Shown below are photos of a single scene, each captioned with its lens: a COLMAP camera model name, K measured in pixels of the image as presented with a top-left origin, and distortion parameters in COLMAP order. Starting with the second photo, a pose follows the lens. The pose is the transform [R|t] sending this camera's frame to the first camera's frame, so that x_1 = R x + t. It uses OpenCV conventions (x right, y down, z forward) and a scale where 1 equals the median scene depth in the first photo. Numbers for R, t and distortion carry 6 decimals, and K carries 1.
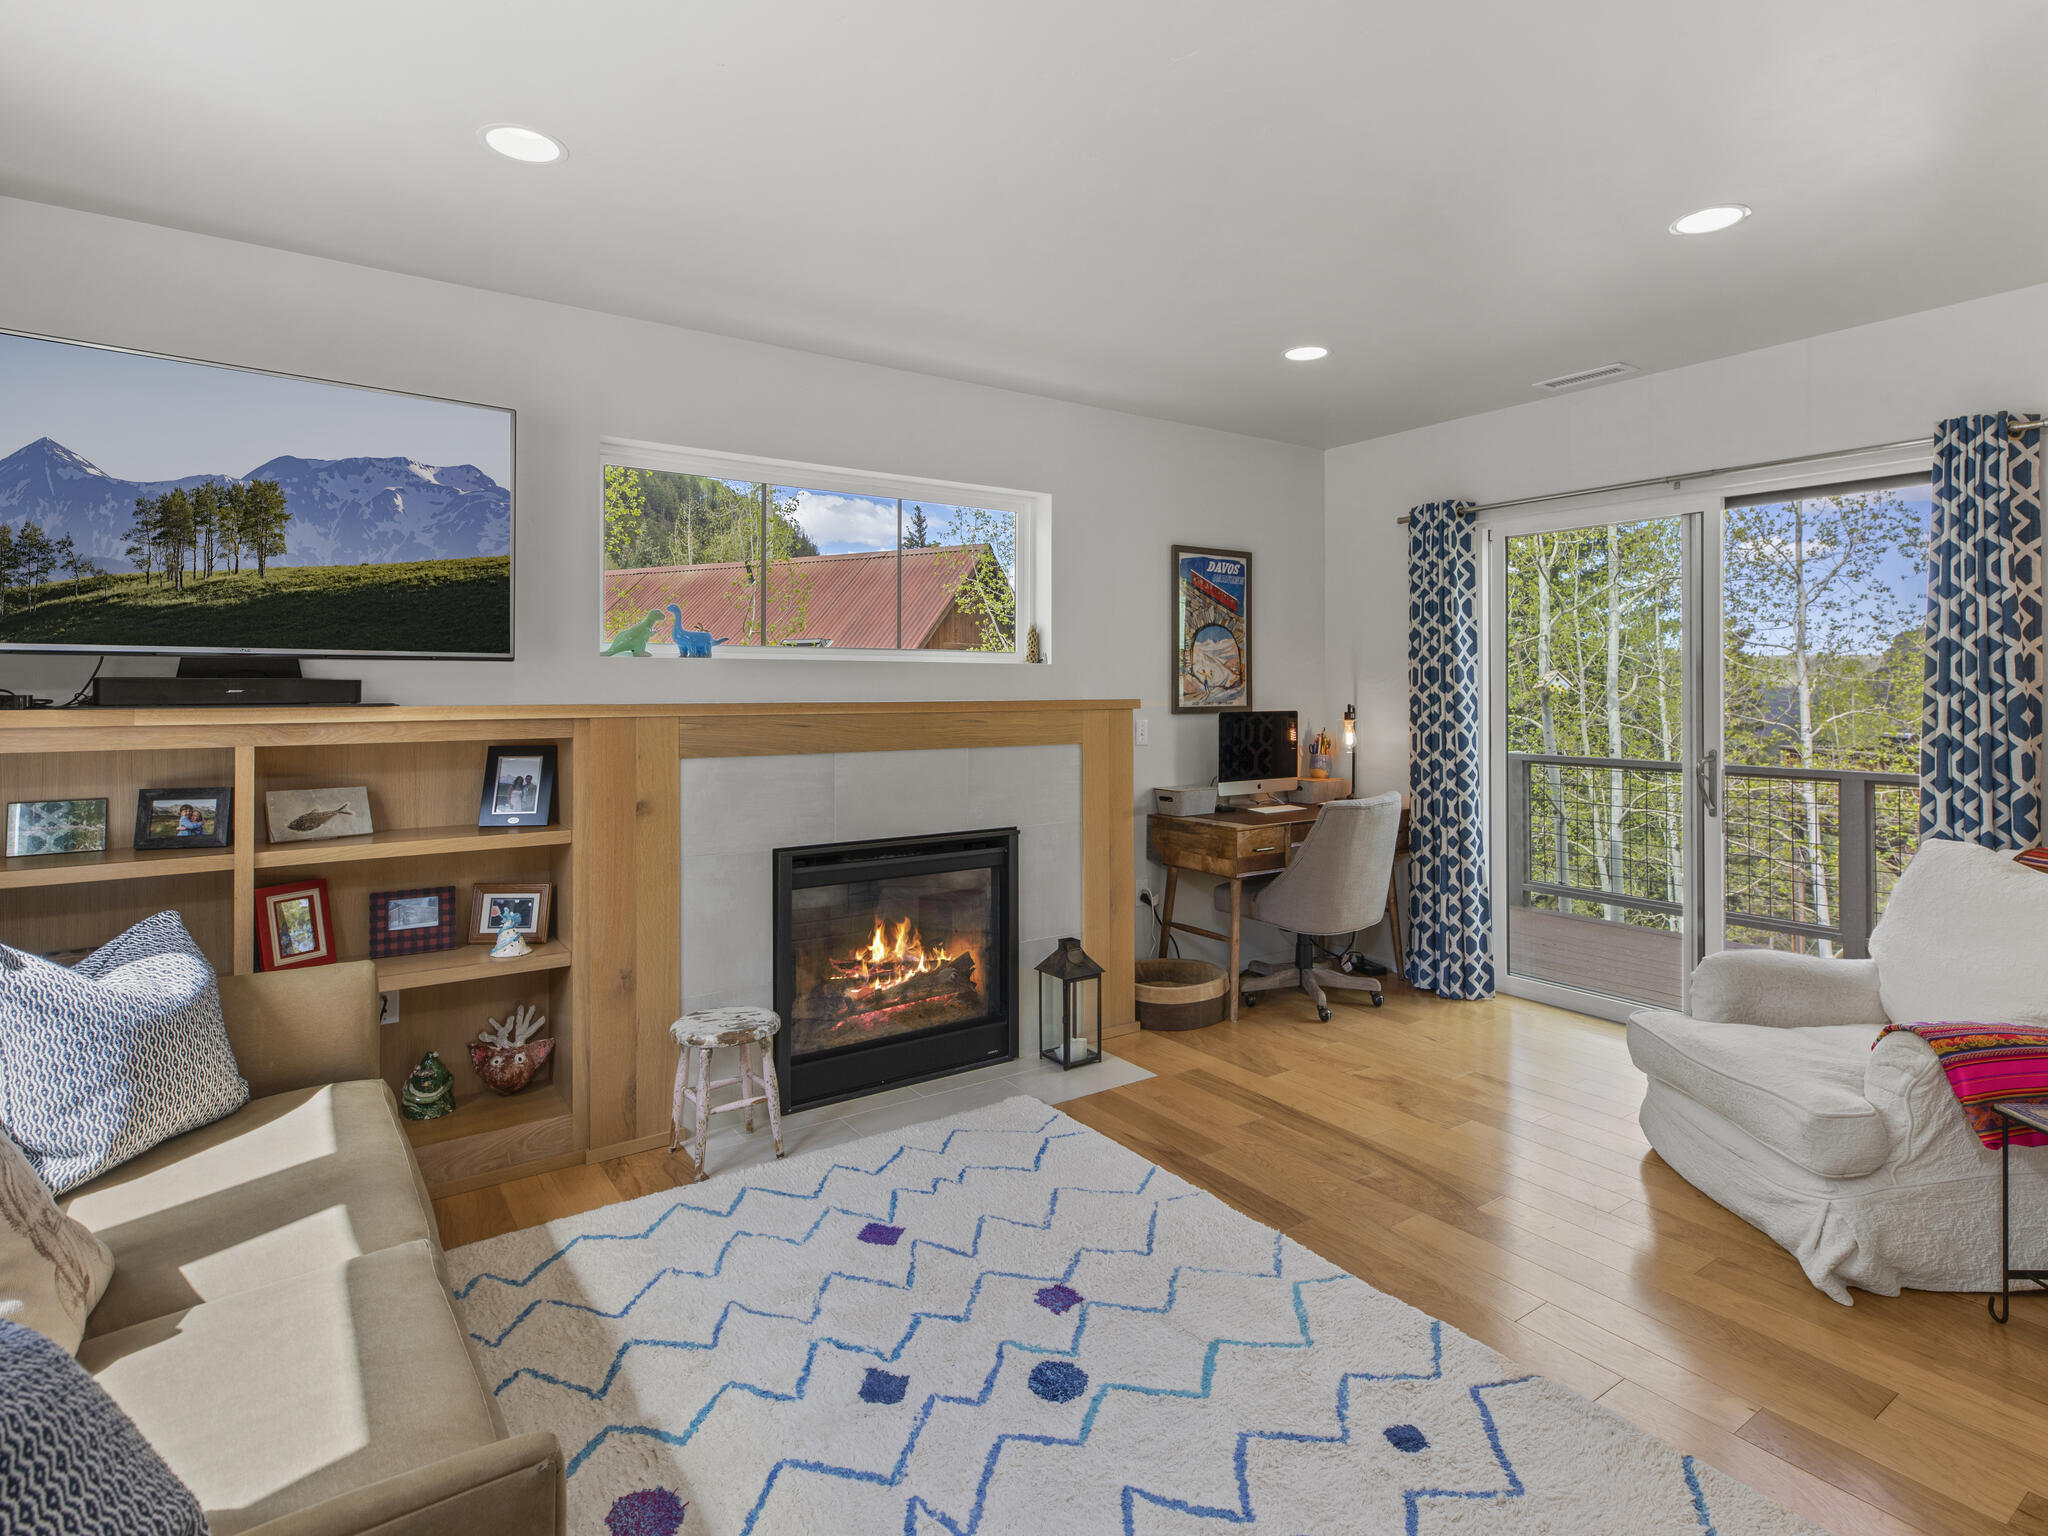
lens RADIAL K [[1051.2, 0, 1025.5], [0, 1051.2, 731.2], [0, 0, 1]] dist [0.003353, 0.000730]
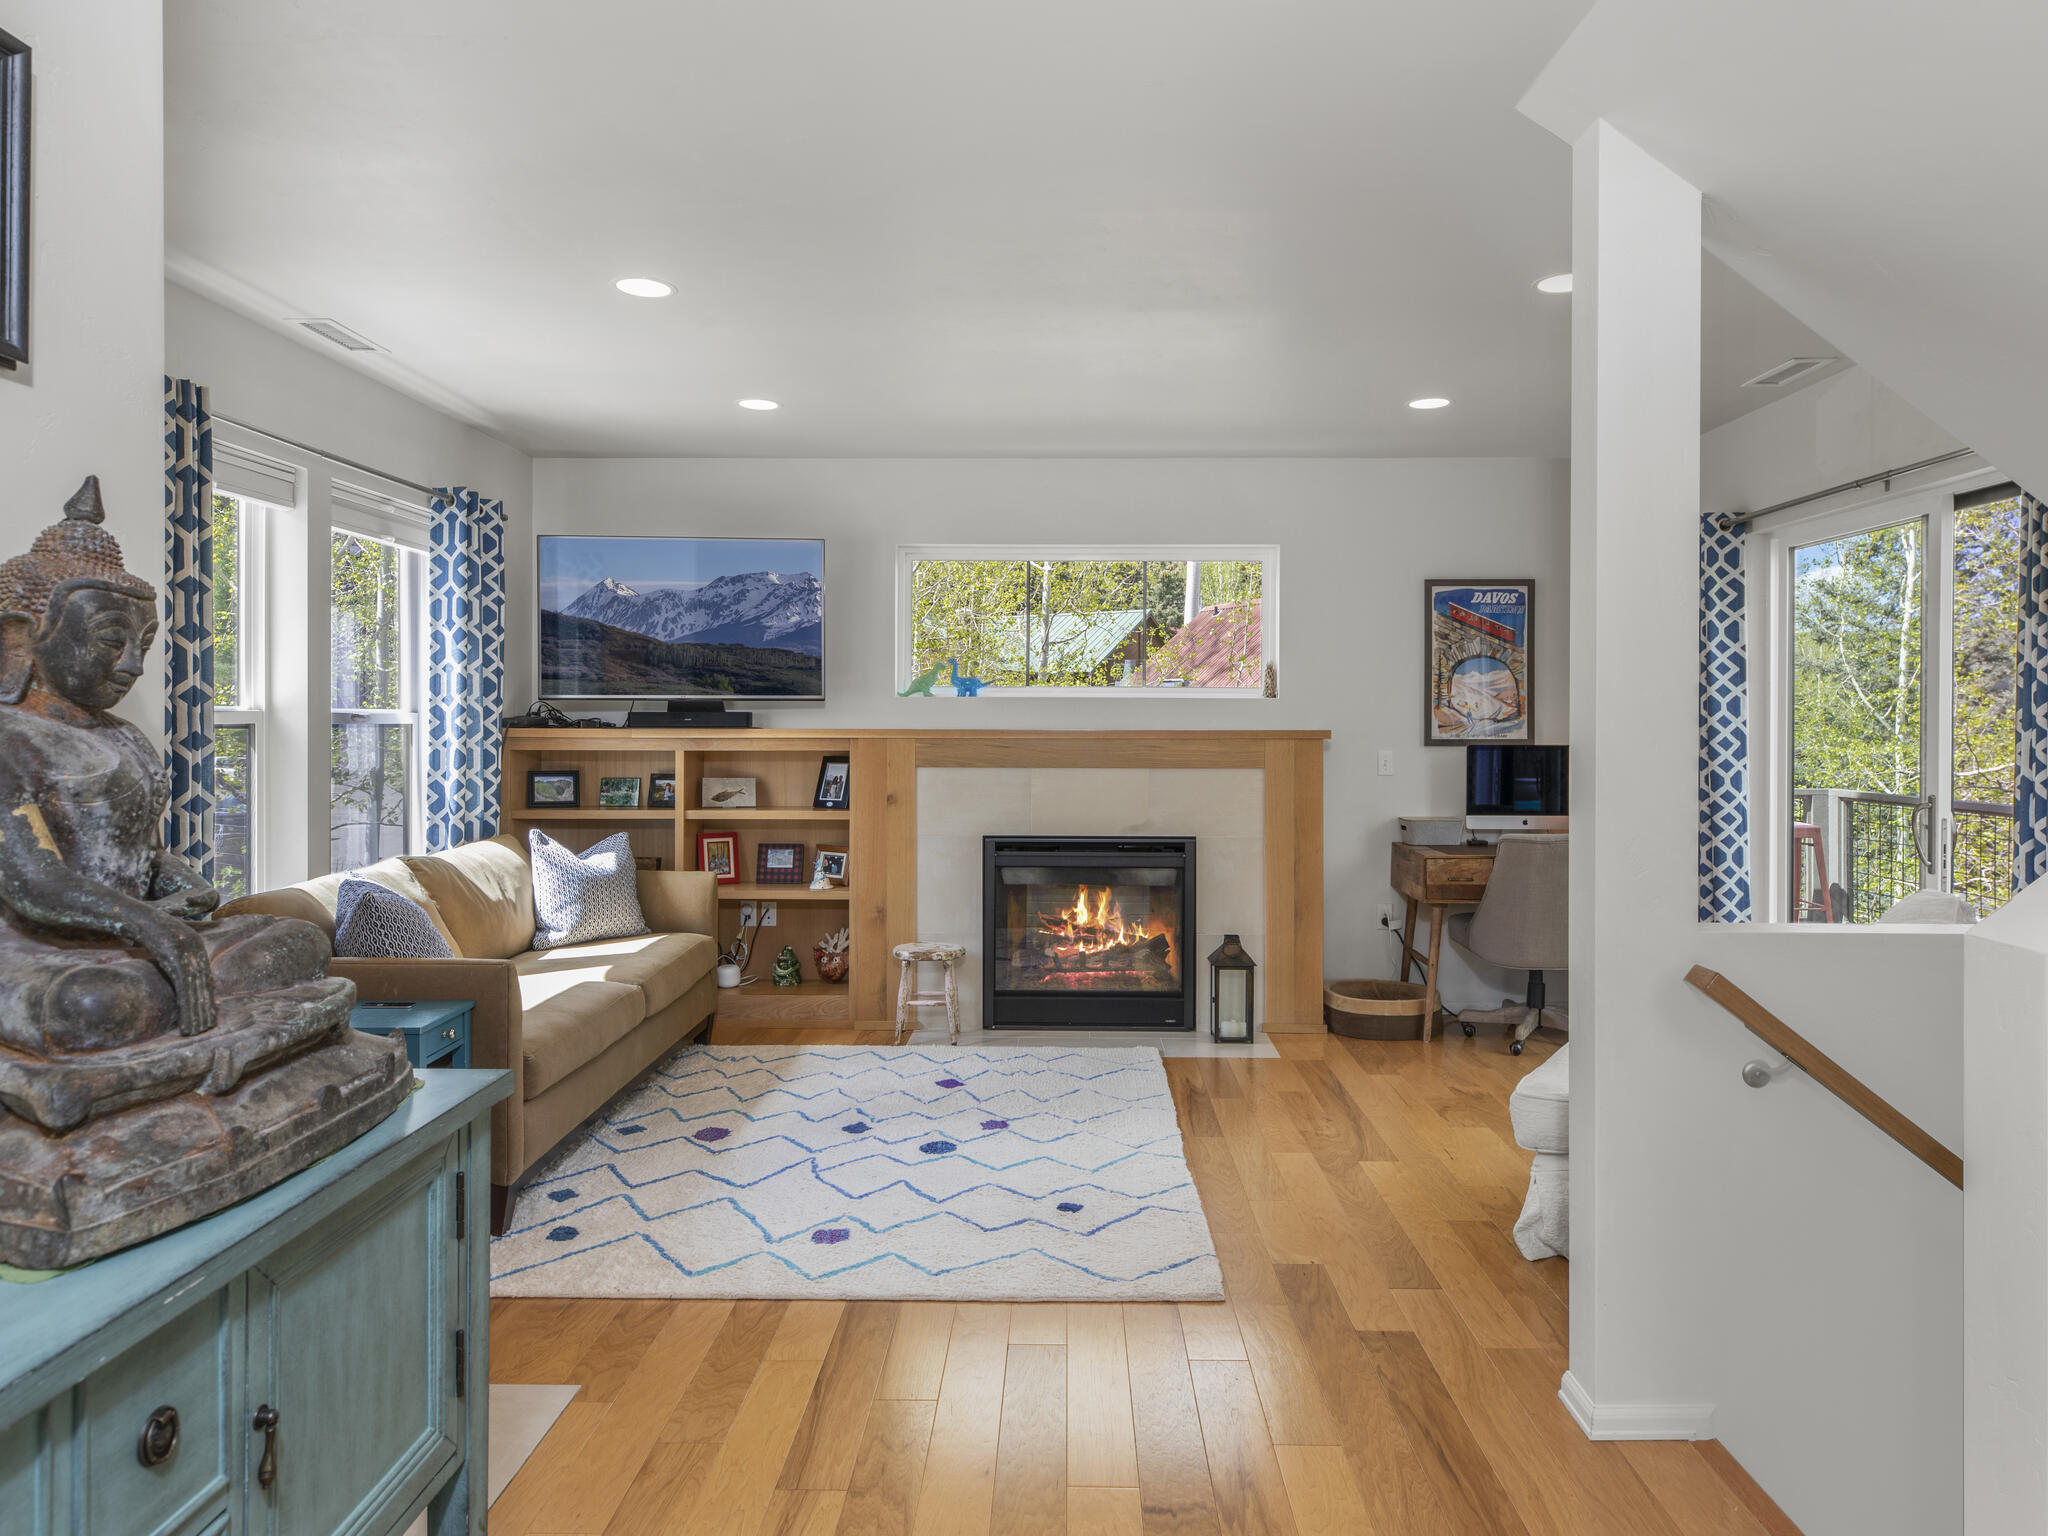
lens RADIAL K [[1213.4, 0, 1028.1], [0, 1213.4, 812.0], [0, 0, 1]] dist [0.004120, -0.000007]
pose [[0.811467, 0.047746, -0.582445, 0.770191], [-0.027552, 0.998674, 0.043482, 0.010697], [0.583748, -0.019236, 0.811707, -0.271290]]
